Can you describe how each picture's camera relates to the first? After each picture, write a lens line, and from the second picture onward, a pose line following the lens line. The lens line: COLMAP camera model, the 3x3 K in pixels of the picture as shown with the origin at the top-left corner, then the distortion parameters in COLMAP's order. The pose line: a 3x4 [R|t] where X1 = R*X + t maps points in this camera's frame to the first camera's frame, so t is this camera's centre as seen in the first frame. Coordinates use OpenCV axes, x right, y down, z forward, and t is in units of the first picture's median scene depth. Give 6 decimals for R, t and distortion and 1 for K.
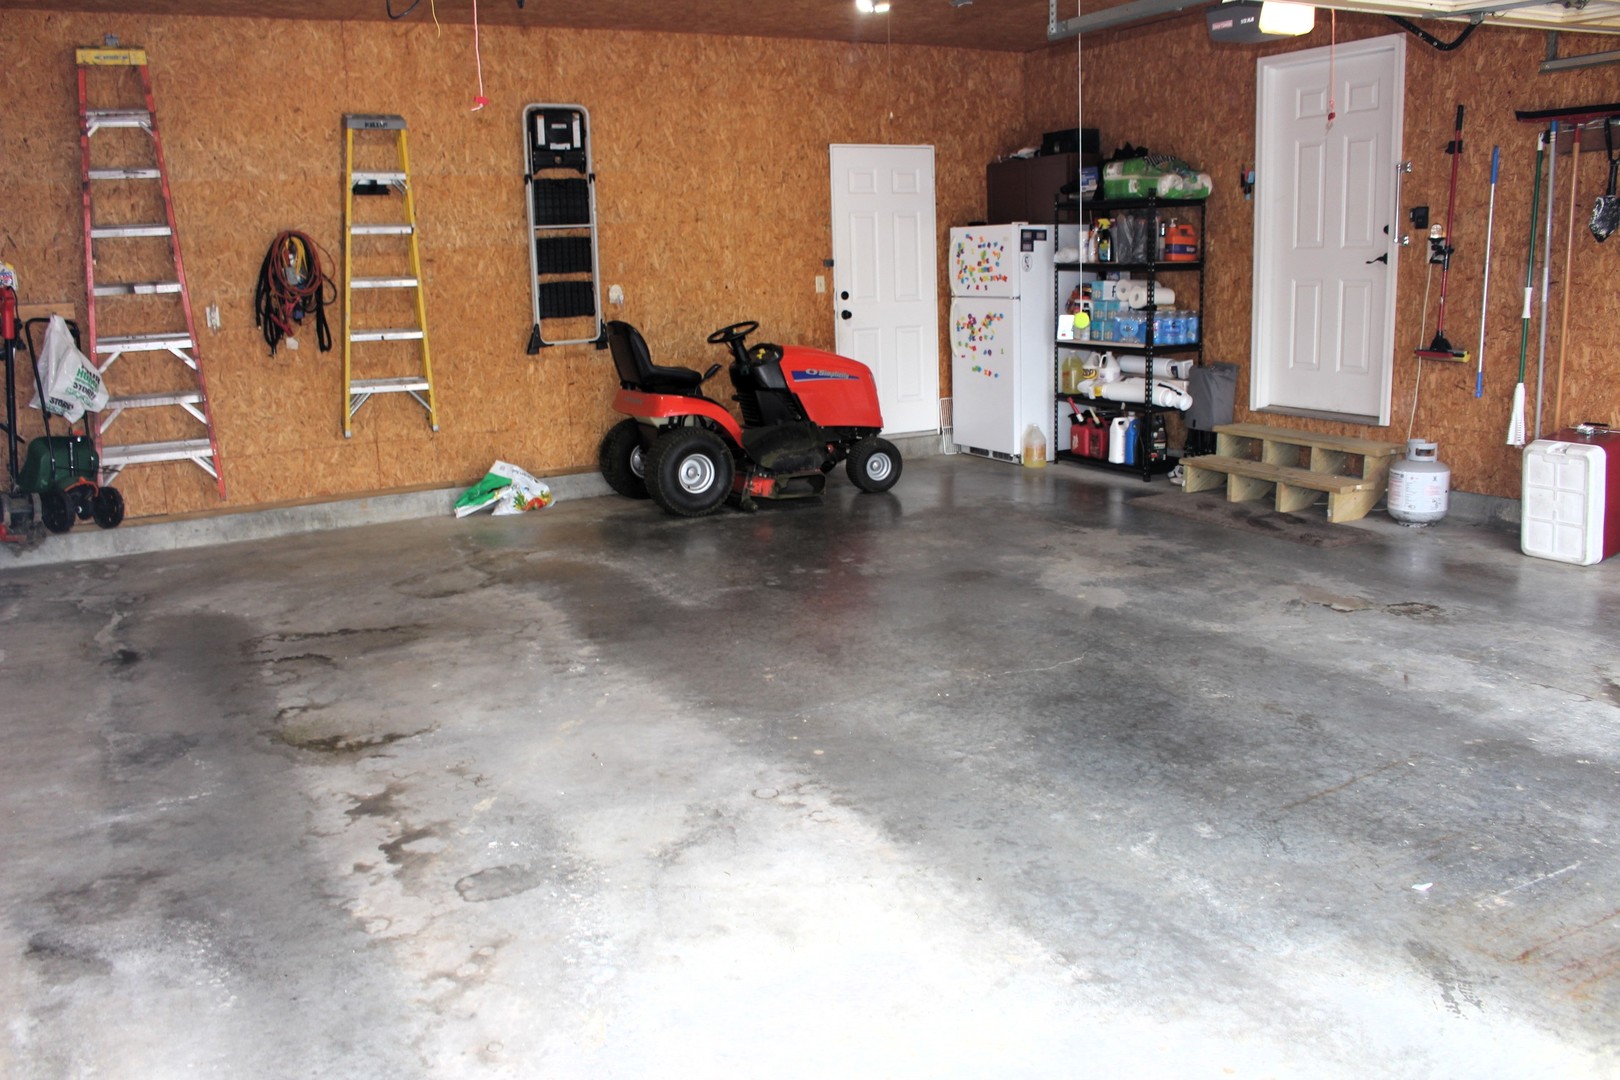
lens RADIAL K [[1322.6, 0, 796.0], [0, 1322.6, 540.8], [0, 0, 1]] dist [-0.161163, 0.119622]
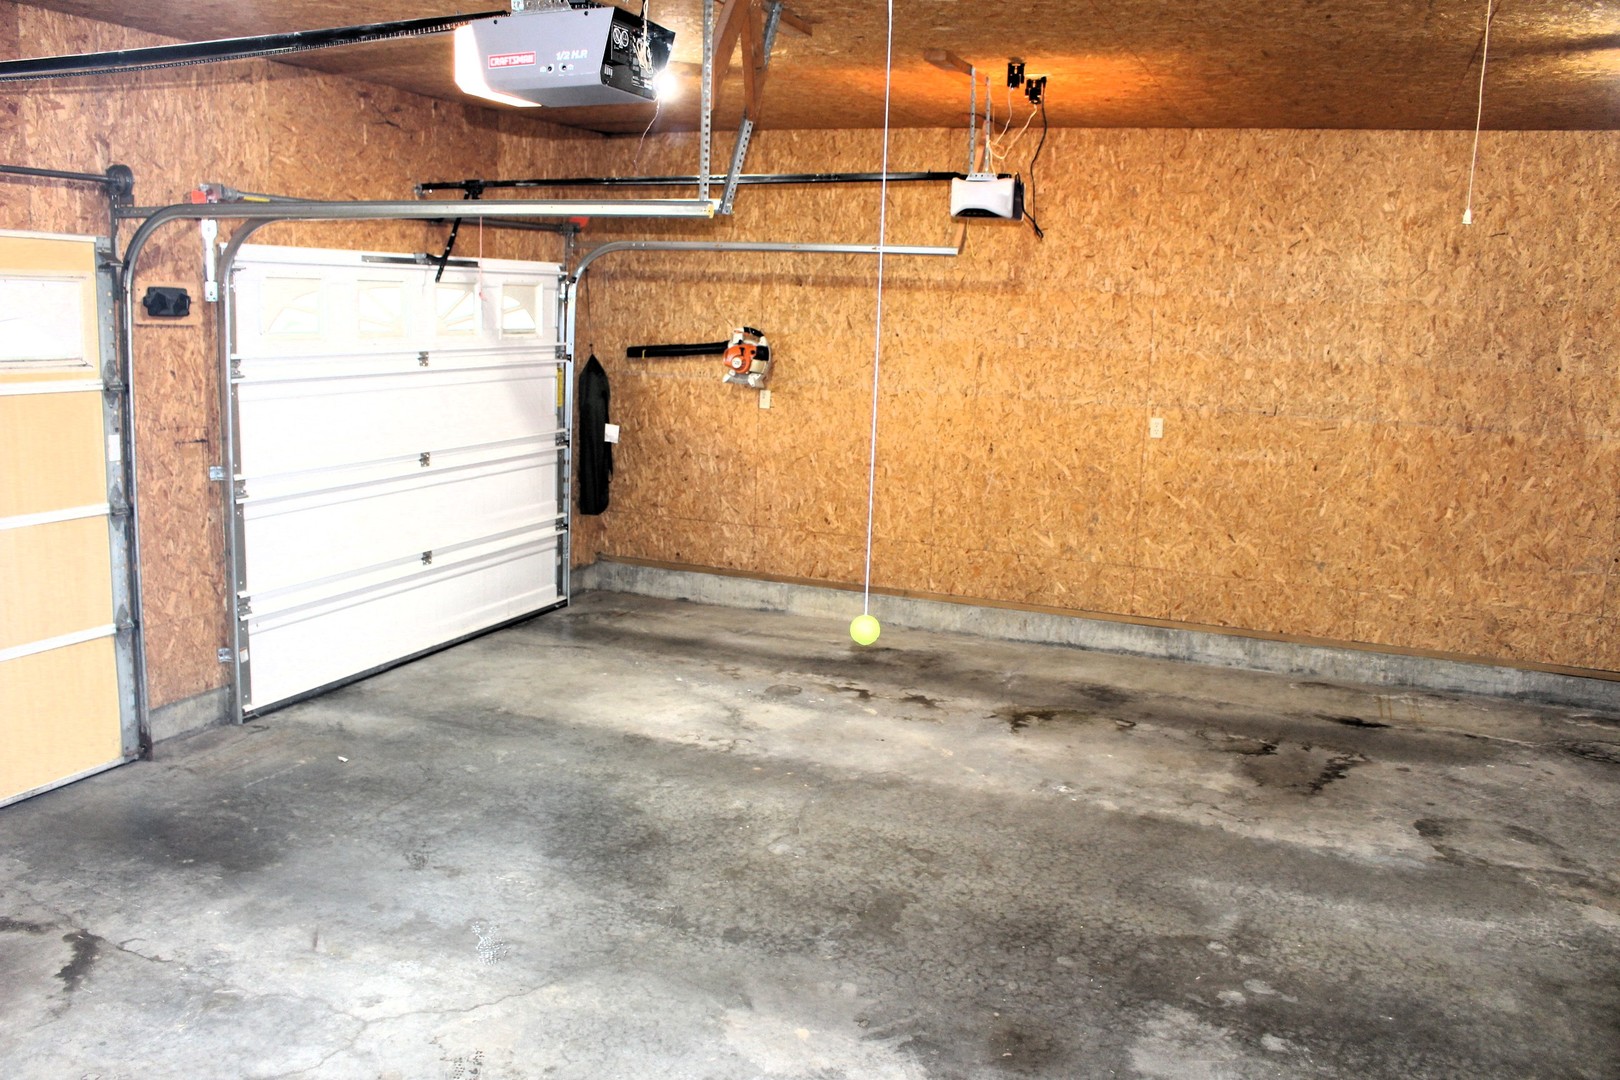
lens RADIAL K [[1322.6, 0, 796.0], [0, 1322.6, 540.8], [0, 0, 1]] dist [-0.161163, 0.119622]
pose [[-0.775964, 0.121611, -0.618943, 0.777323], [-0.137251, 0.925177, 0.353851, -0.532058], [0.615664, 0.359526, -0.701213, 1.828719]]
